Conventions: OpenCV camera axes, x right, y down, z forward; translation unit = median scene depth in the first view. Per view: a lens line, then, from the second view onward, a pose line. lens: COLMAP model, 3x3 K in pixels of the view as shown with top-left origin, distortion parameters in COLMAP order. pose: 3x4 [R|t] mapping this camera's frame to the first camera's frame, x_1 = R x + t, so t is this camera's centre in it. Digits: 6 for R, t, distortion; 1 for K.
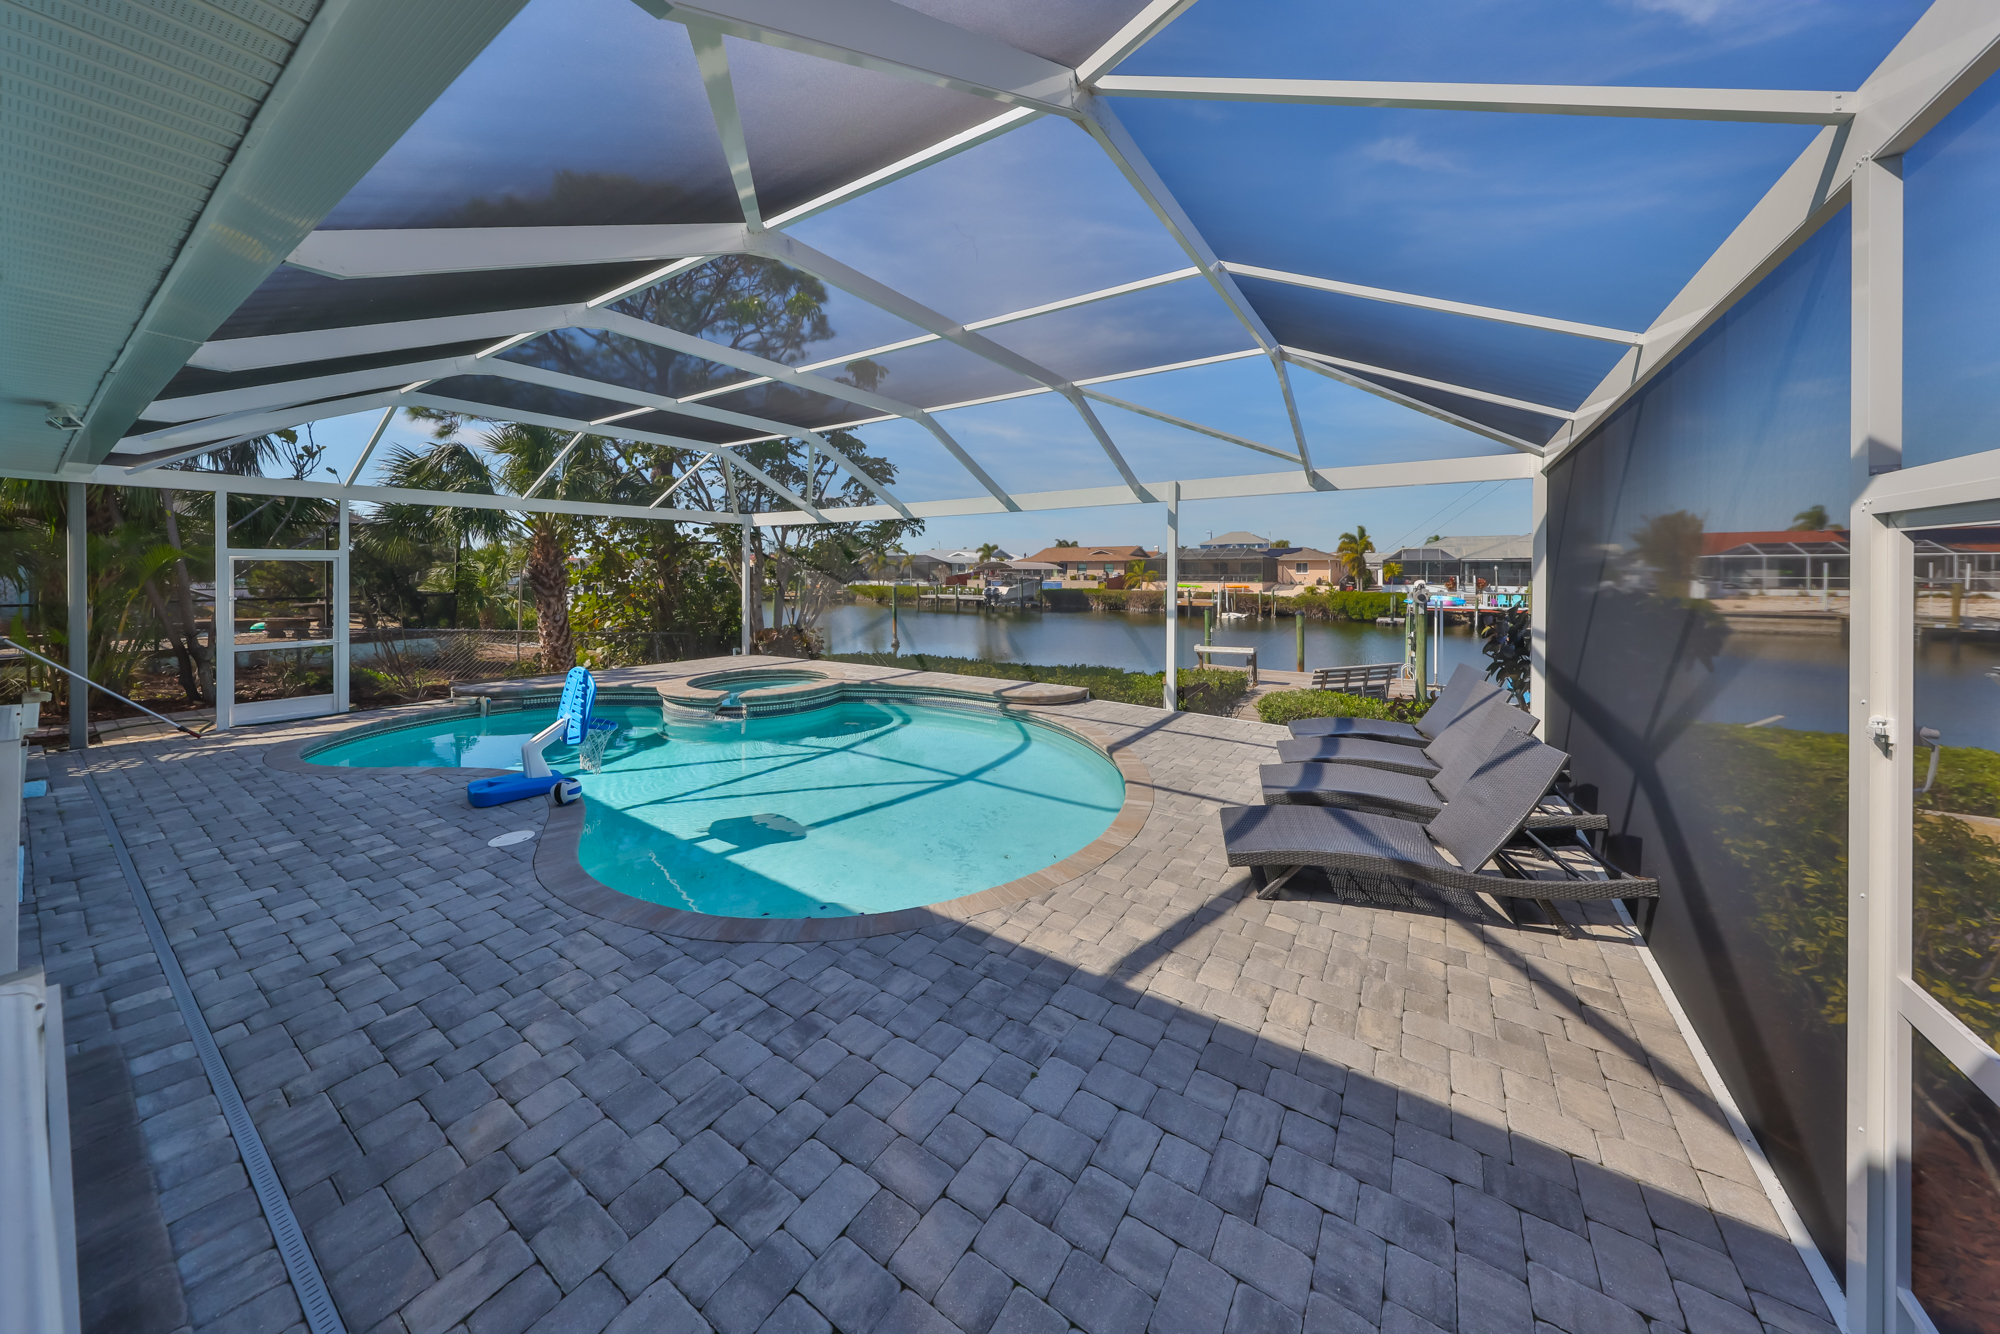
lens RADIAL K [[642.0, 0, 1009.5], [0, 642.0, 578.0], [0, 0, 1]] dist [0.004336, -0.000314]
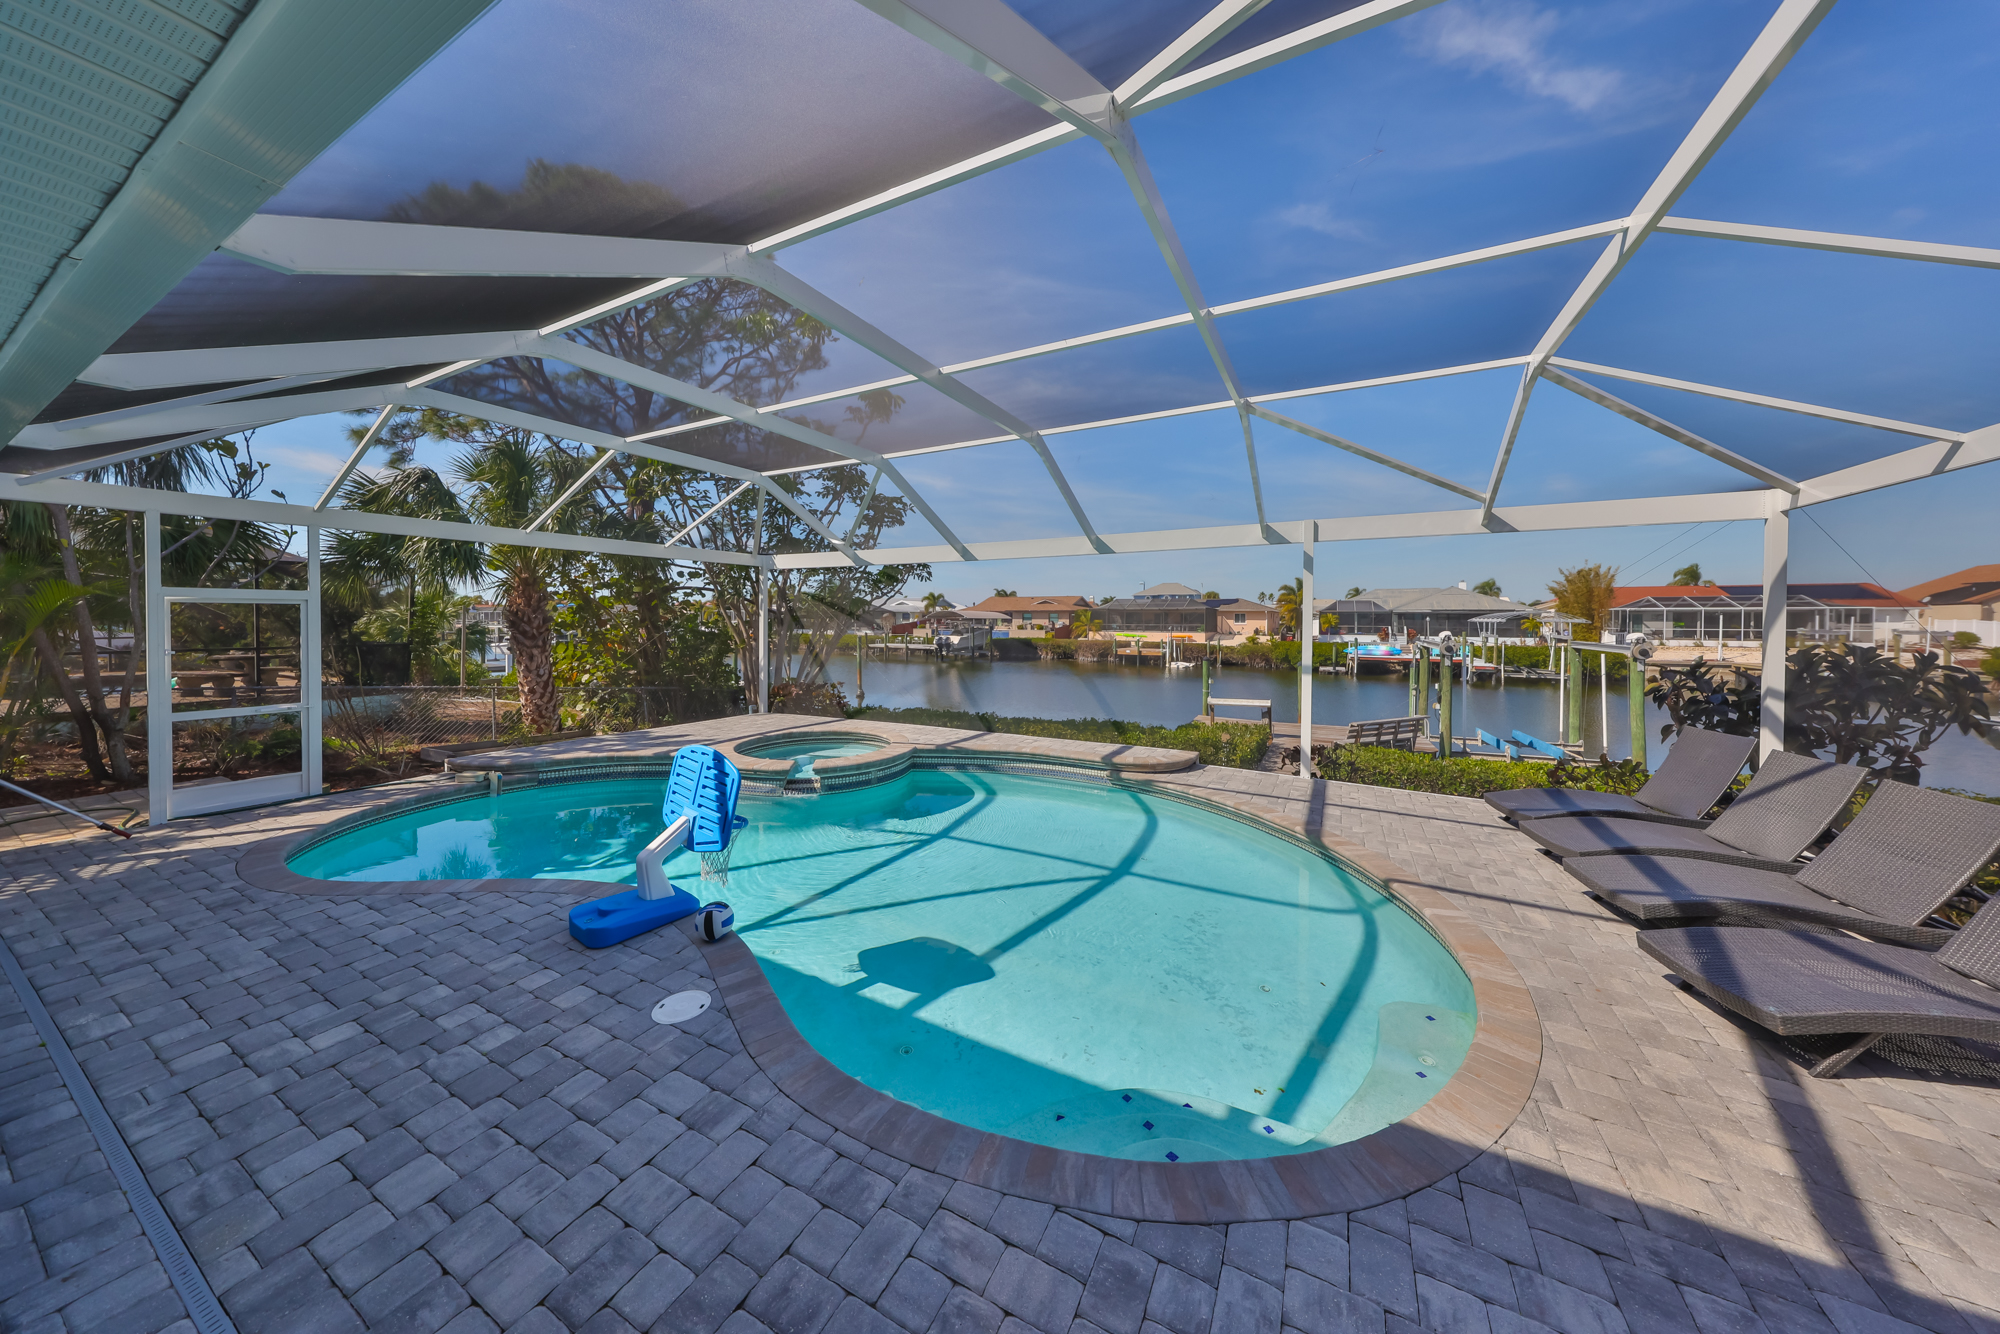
lens RADIAL K [[632.1, 0, 982.2], [0, 632.1, 618.3], [0, 0, 1]] dist [0.000593, 0.000258]
pose [[0.997312, 0.004173, 0.073150, -0.141929], [-0.003155, 0.999897, -0.014020, -0.000327], [-0.073201, 0.013752, 0.997222, 0.083782]]
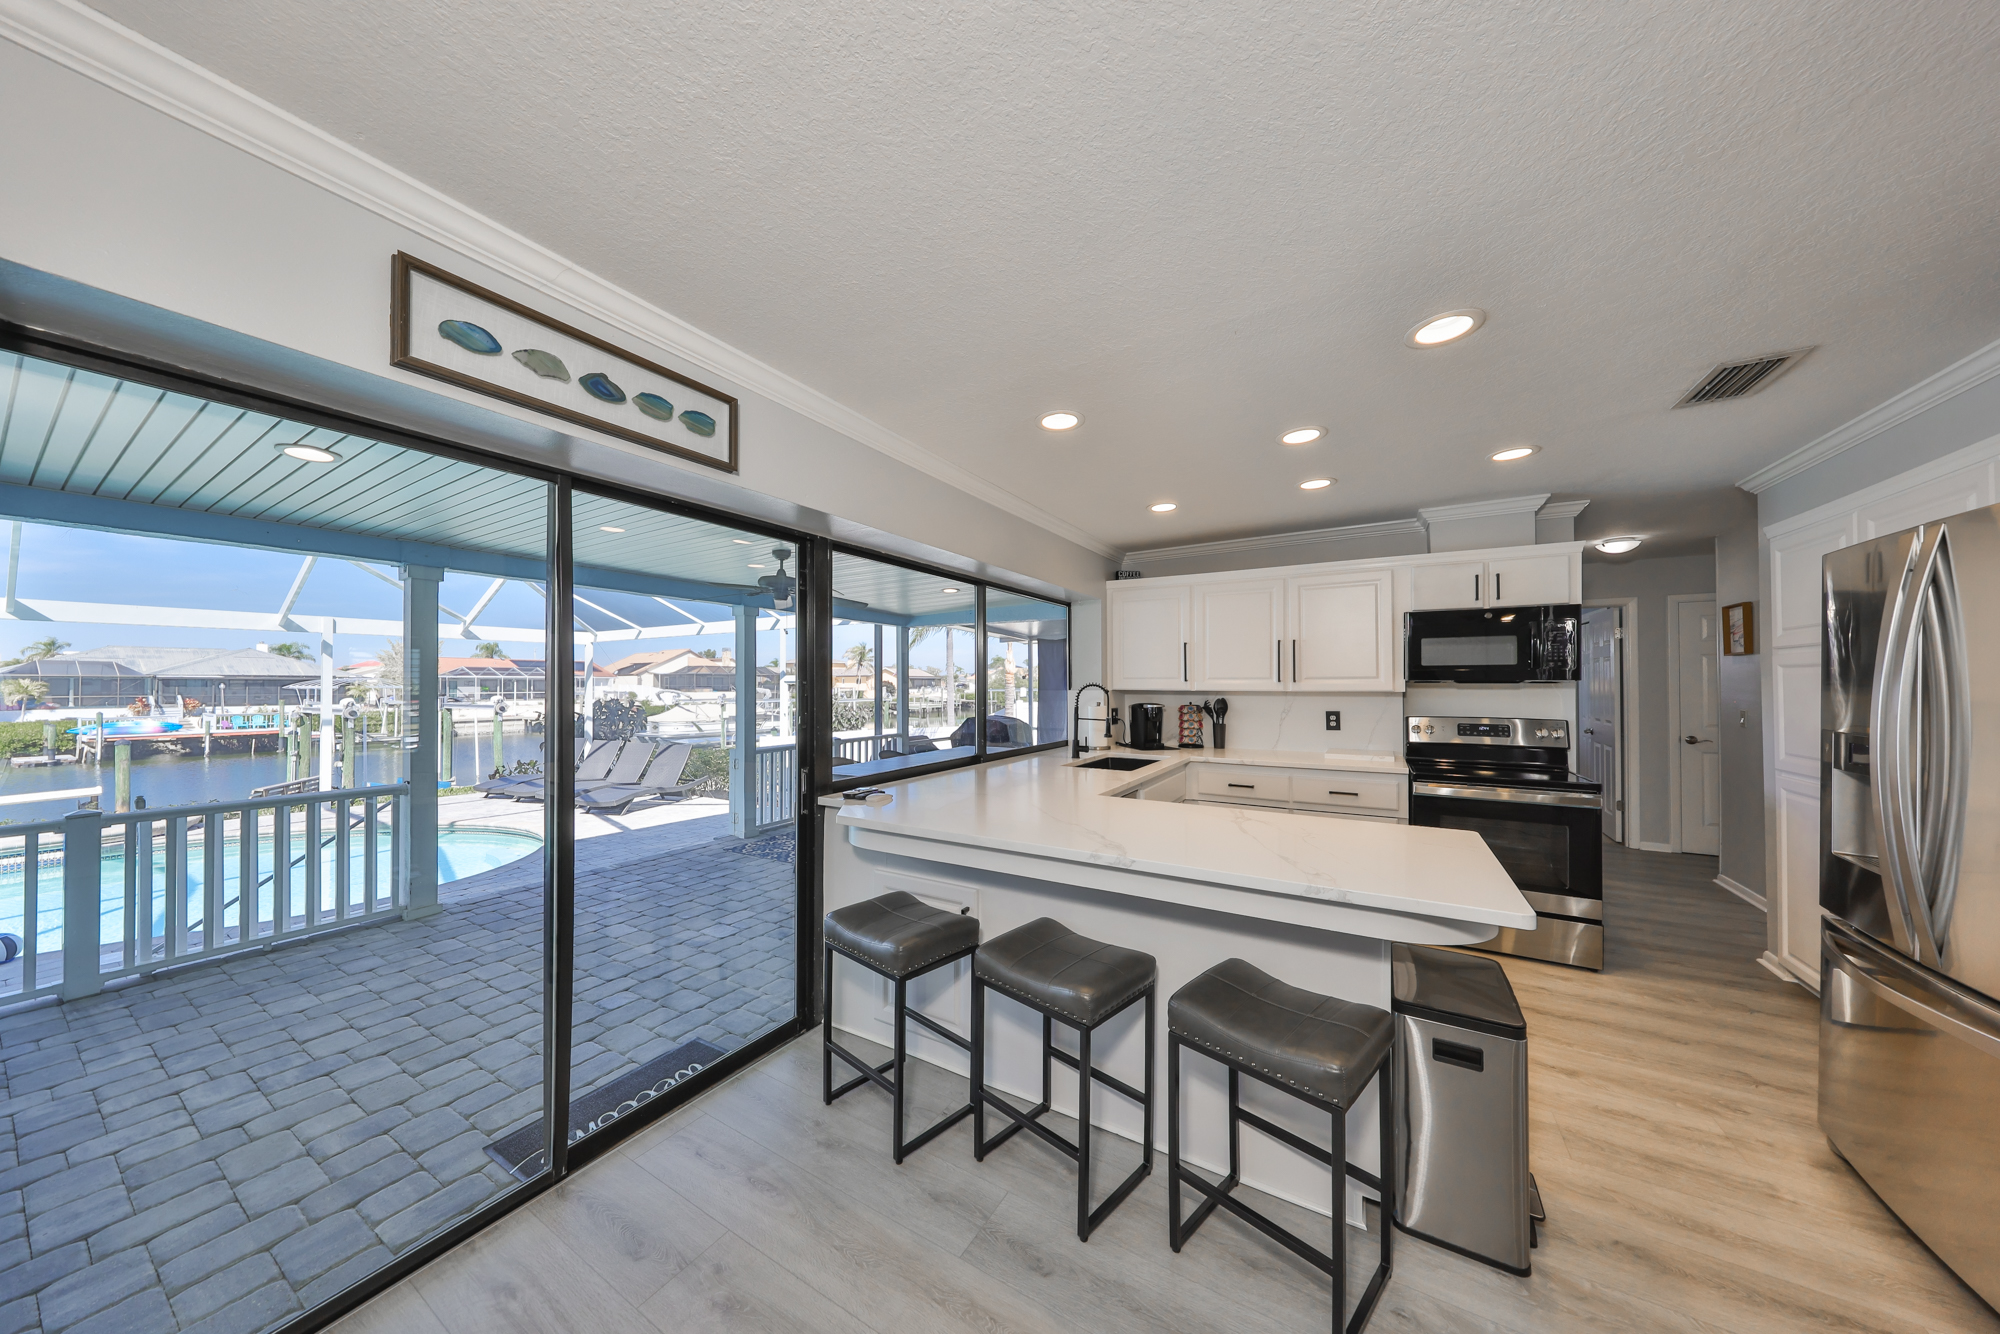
lens RADIAL K [[626.4, 0, 1017.8], [0, 626.4, 683.6], [0, 0, 1]] dist [-0.004759, 0.000217]
pose [[-0.062441, 0.001839, 0.998047, -0.524464], [0.016409, 0.999865, -0.000816, -0.001144], [-0.997914, 0.016326, -0.062463, -0.107002]]
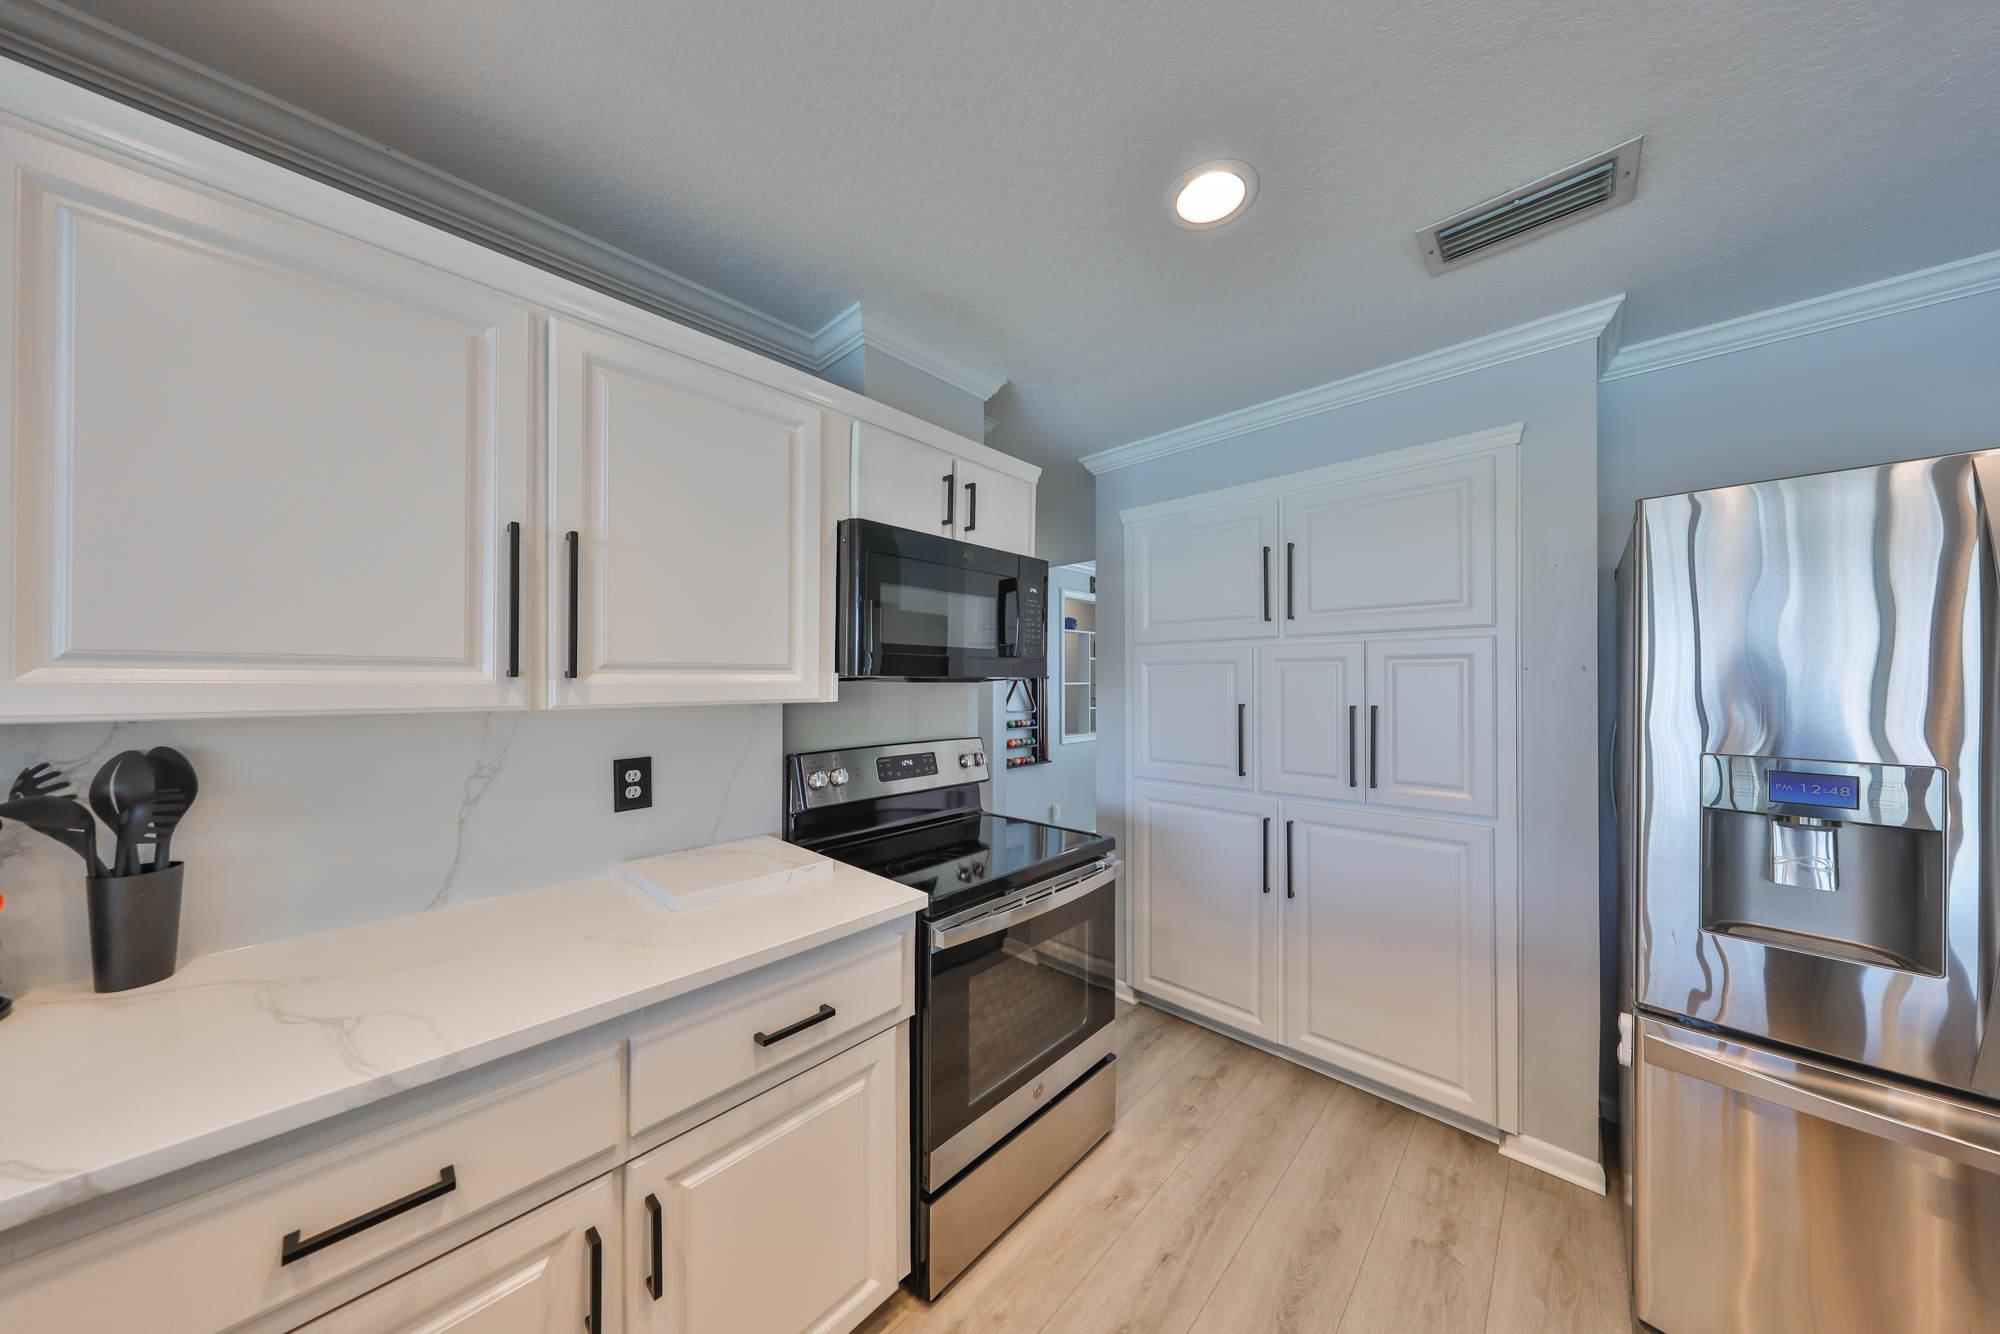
lens RADIAL K [[626.4, 0, 988.1], [0, 626.4, 674.8], [0, 0, 1]] dist [-0.004759, 0.000217]
pose [[-0.984704, -0.008447, 0.174031, -0.334173], [-0.006160, 0.999887, 0.013679, -0.002104], [-0.174127, 0.012398, -0.984645, -0.172325]]
